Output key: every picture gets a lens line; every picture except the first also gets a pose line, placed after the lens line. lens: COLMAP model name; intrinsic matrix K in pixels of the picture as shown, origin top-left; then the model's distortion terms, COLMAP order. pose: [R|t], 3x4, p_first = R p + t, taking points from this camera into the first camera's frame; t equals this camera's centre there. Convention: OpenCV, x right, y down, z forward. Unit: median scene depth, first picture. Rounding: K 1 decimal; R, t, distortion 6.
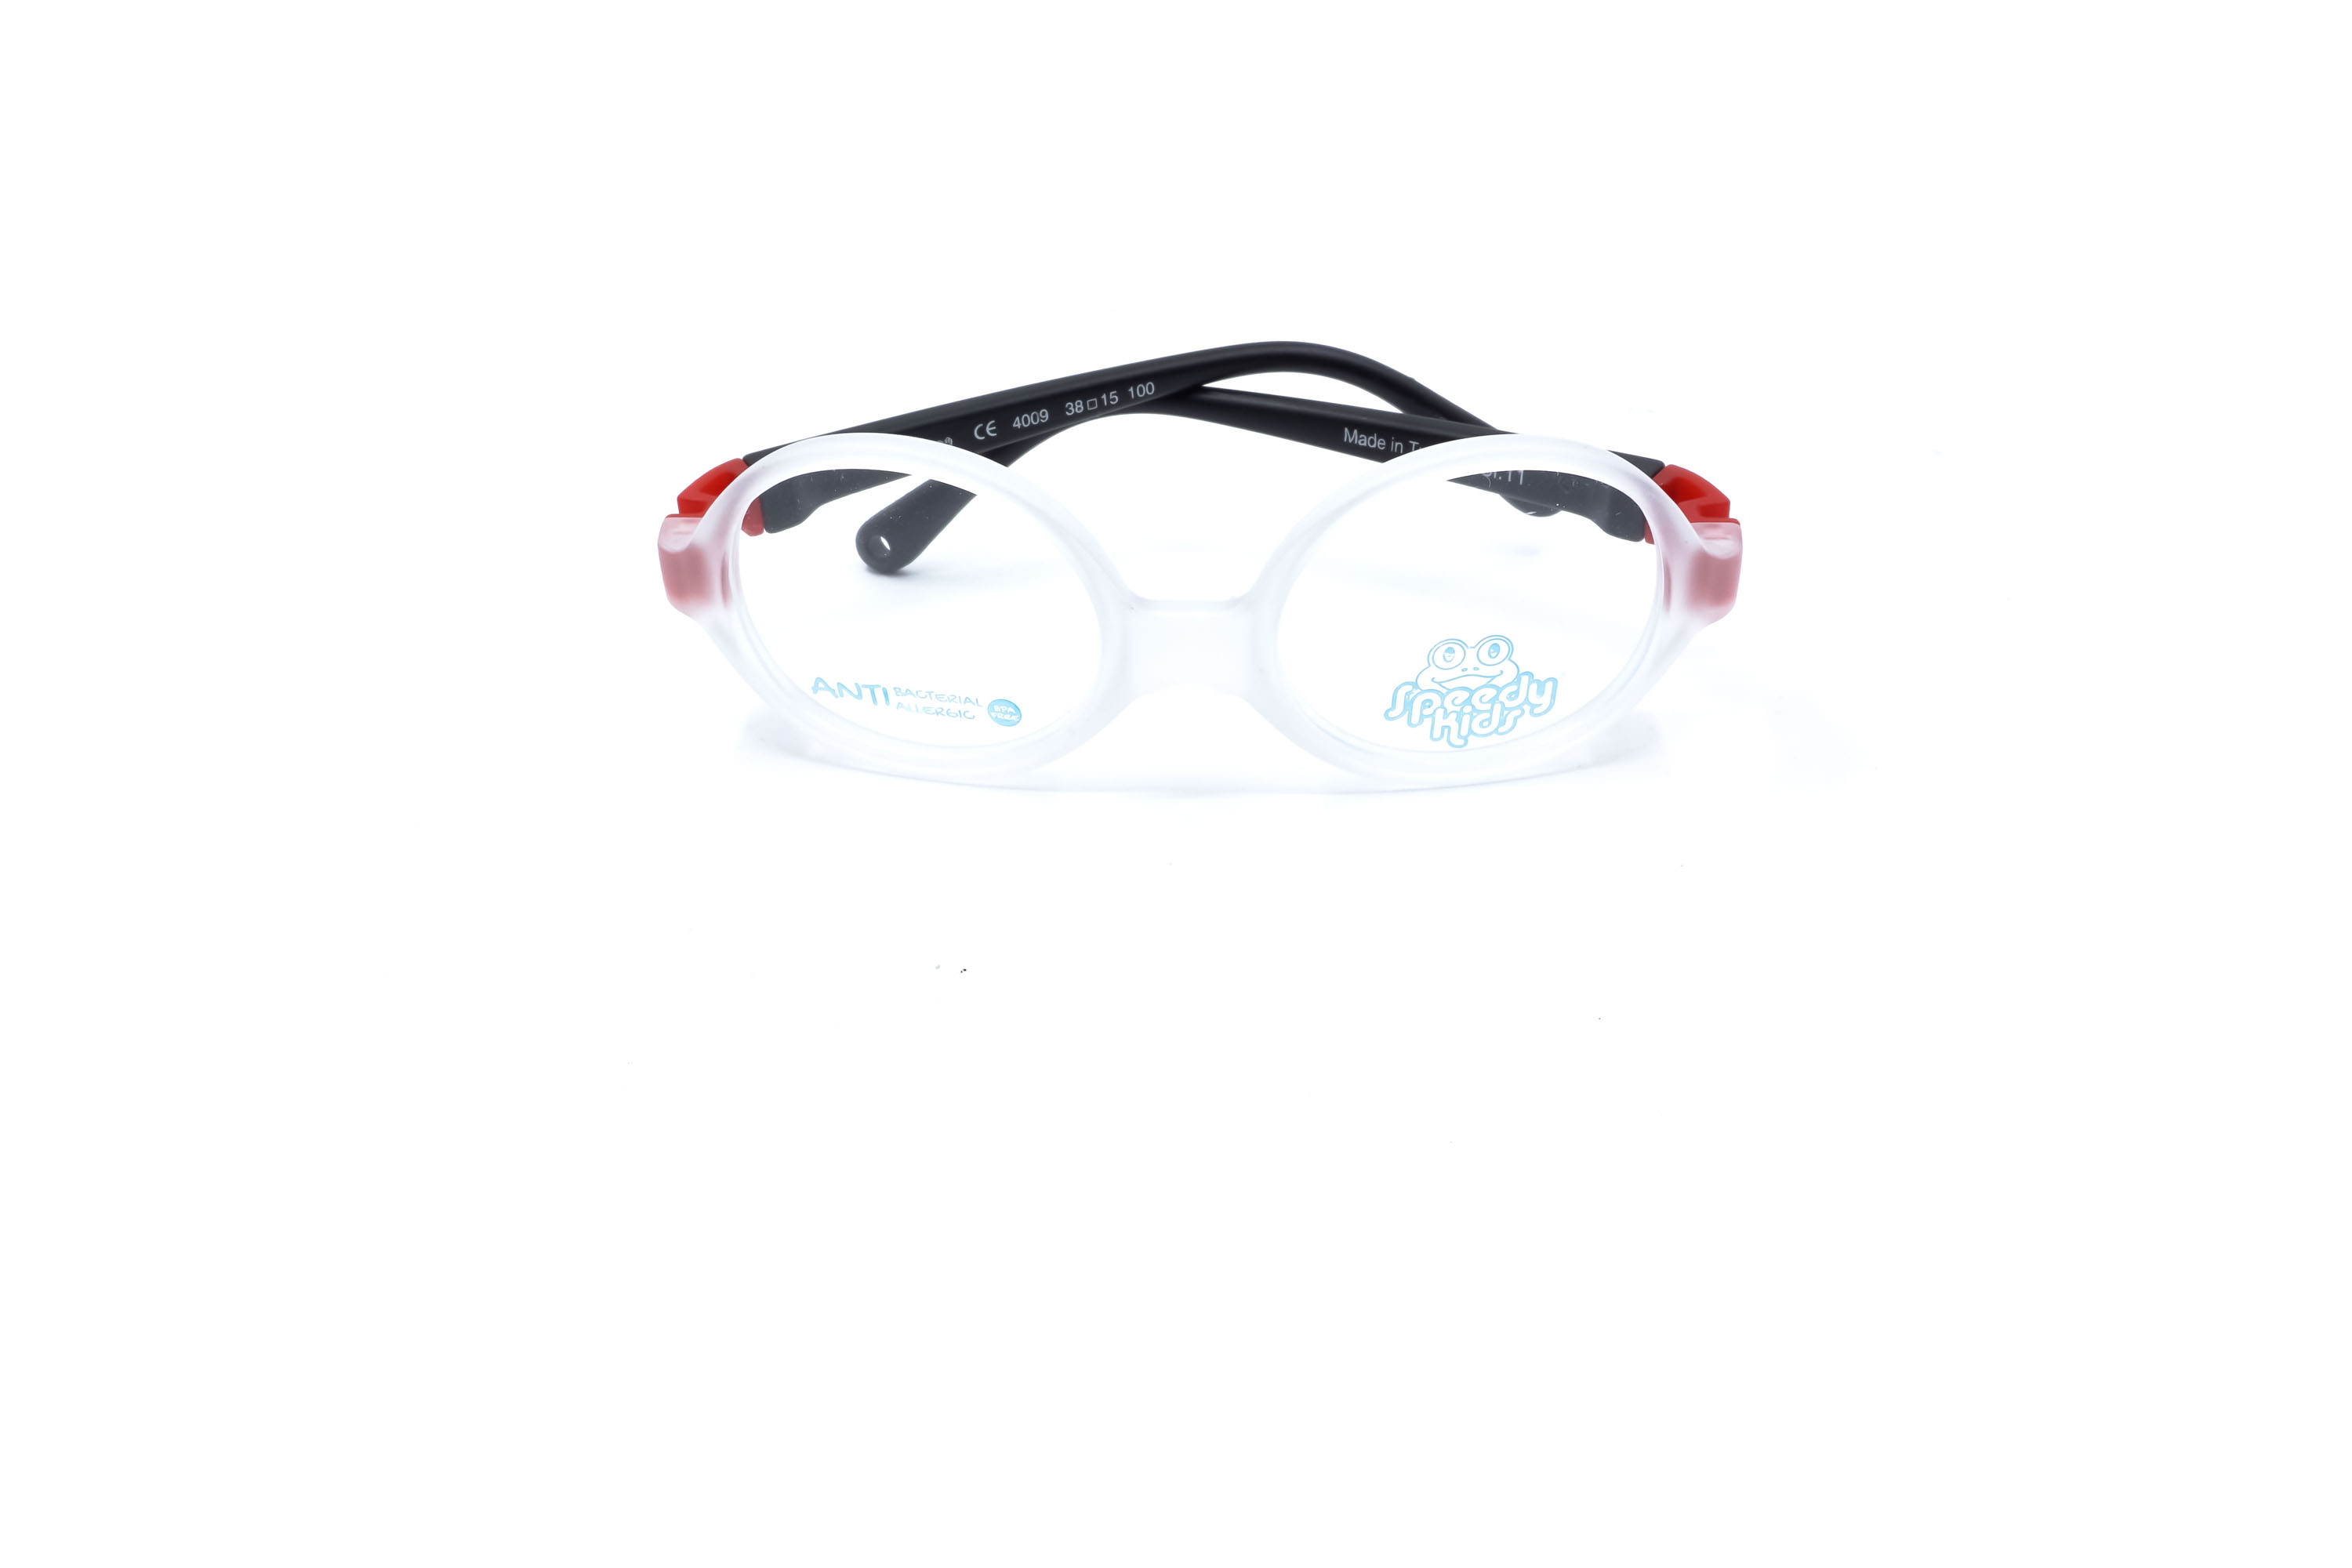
lens RADIAL K [[2404.4, 0, 1176.0], [0, 2404.4, 784.0], [0, 0, 1]] dist [-0.002122, -0.003692]
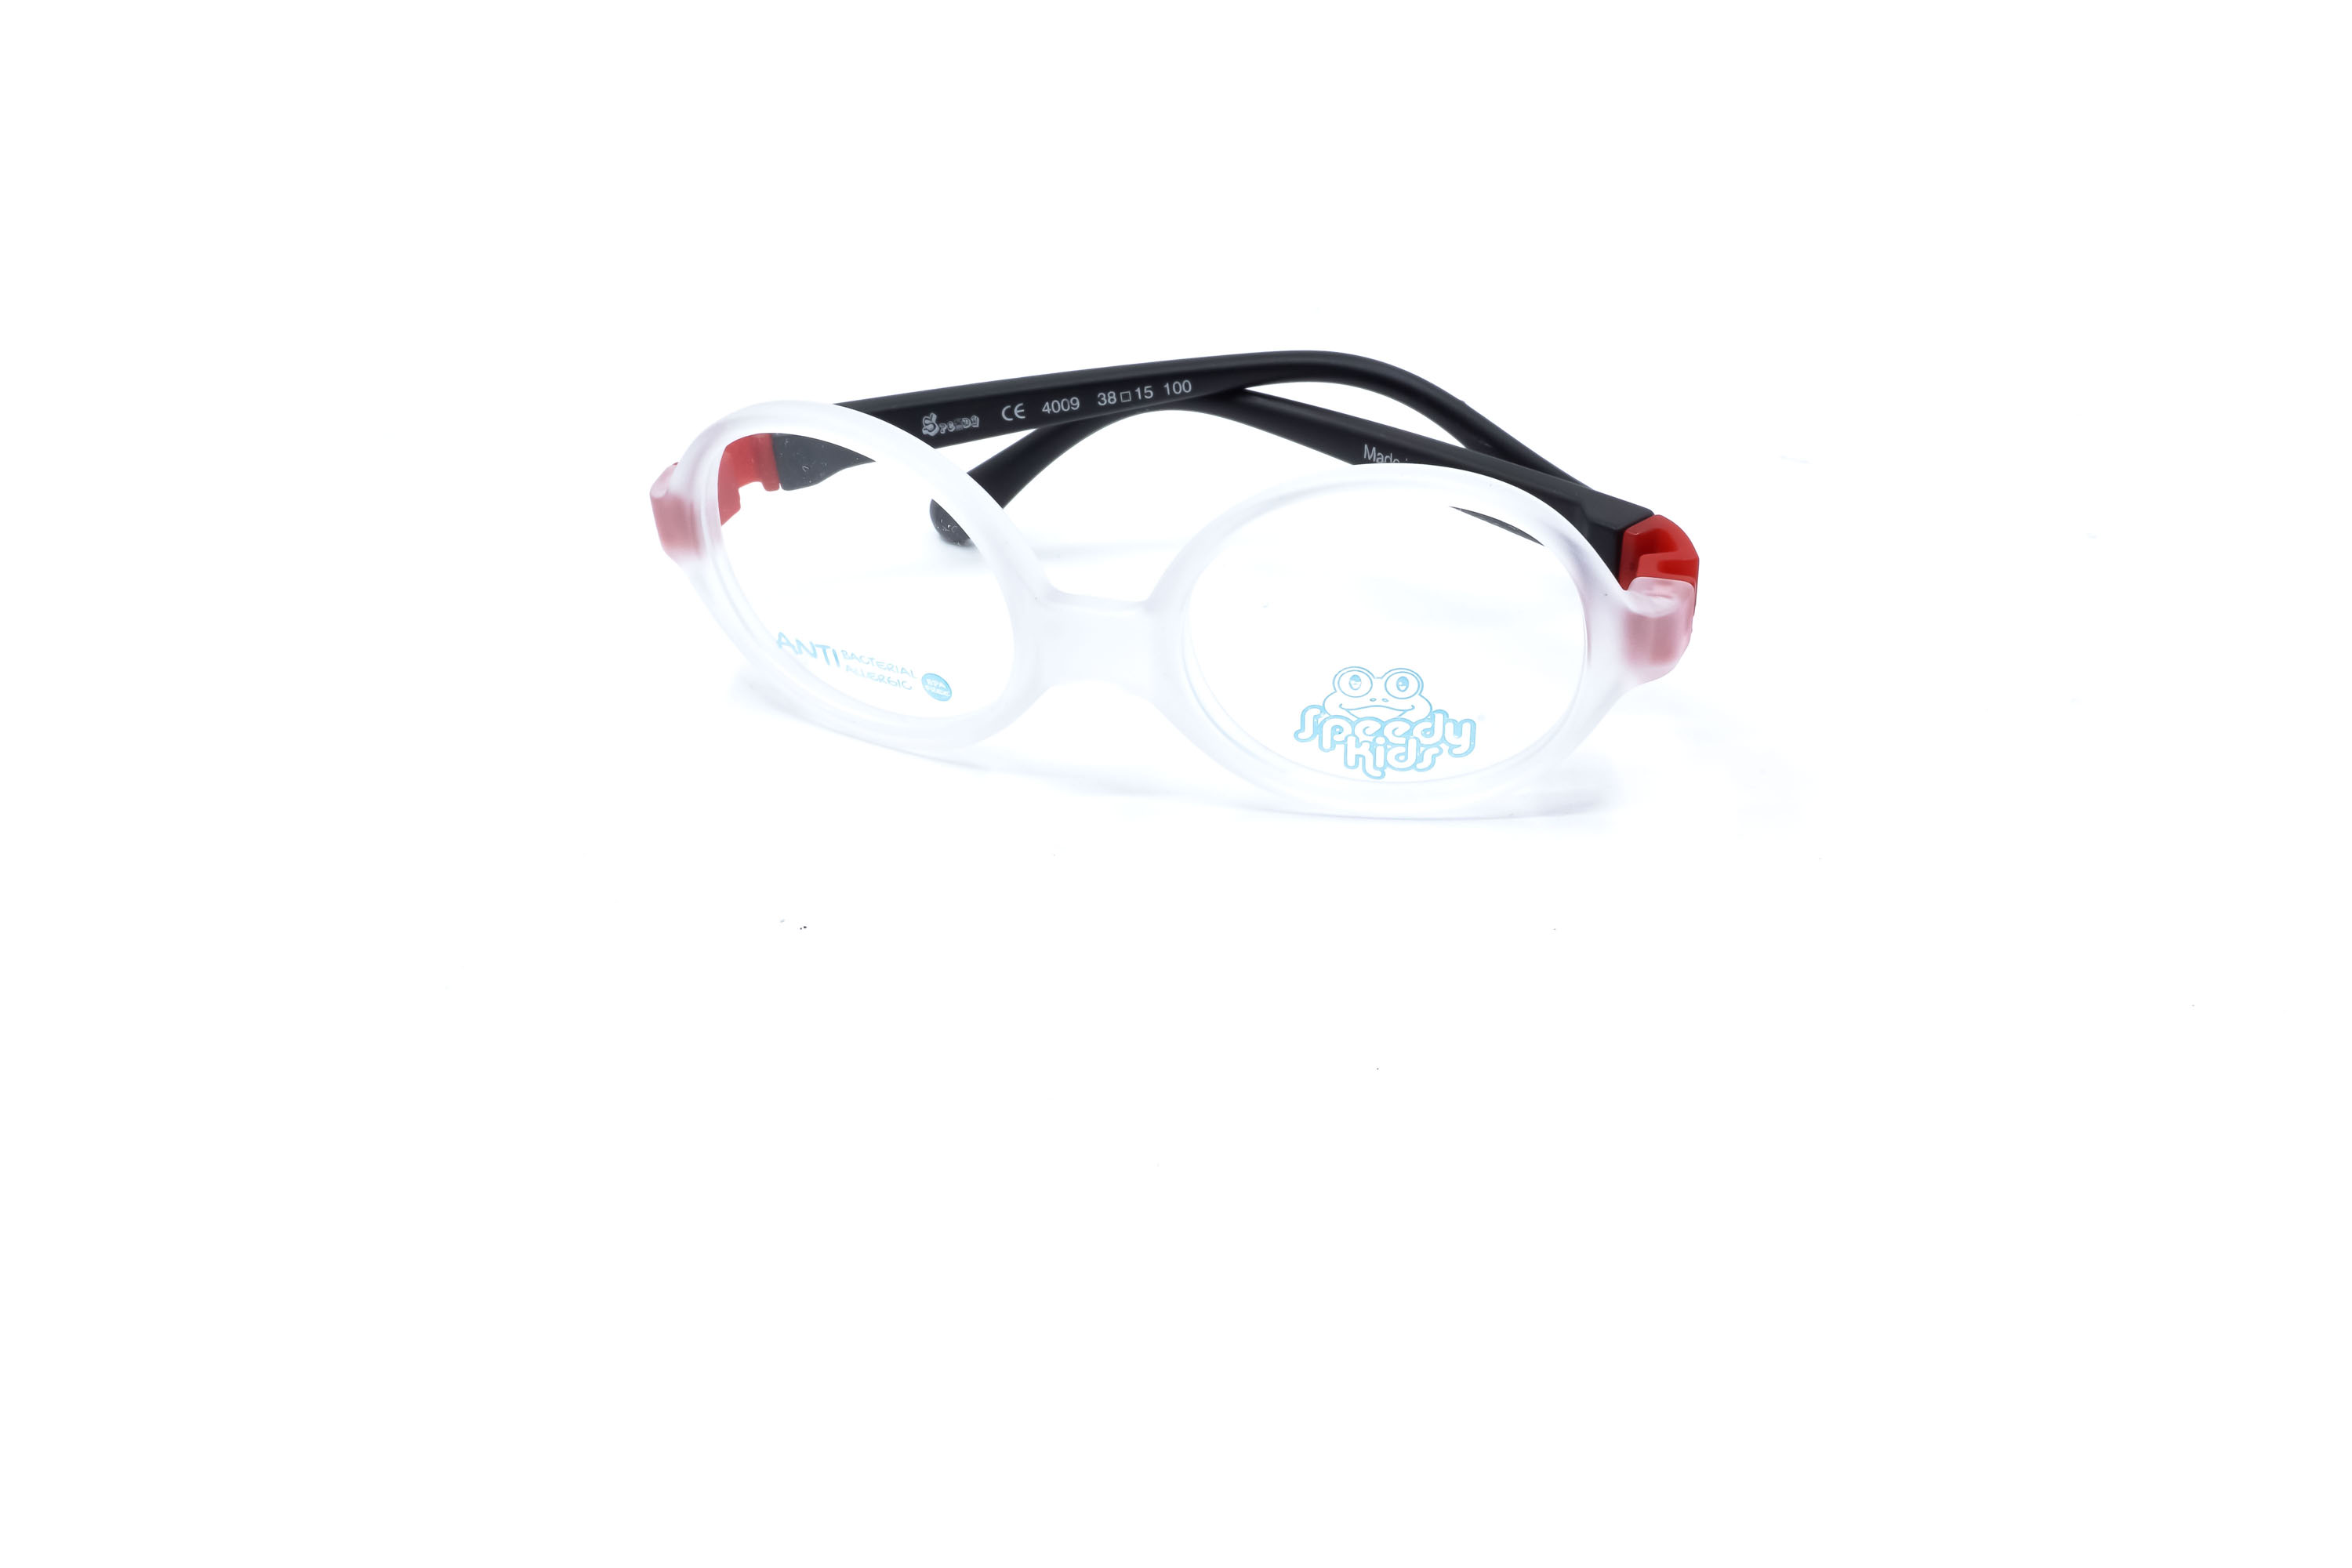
lens RADIAL K [[2404.4, 0, 1176.0], [0, 2404.4, 784.0], [0, 0, 1]] dist [-0.002122, -0.003692]
pose [[0.965287, 0.129647, -0.226744, 0.263060], [-0.128629, 0.991504, 0.019326, -0.021646], [0.227323, 0.010511, 0.973763, 0.029220]]
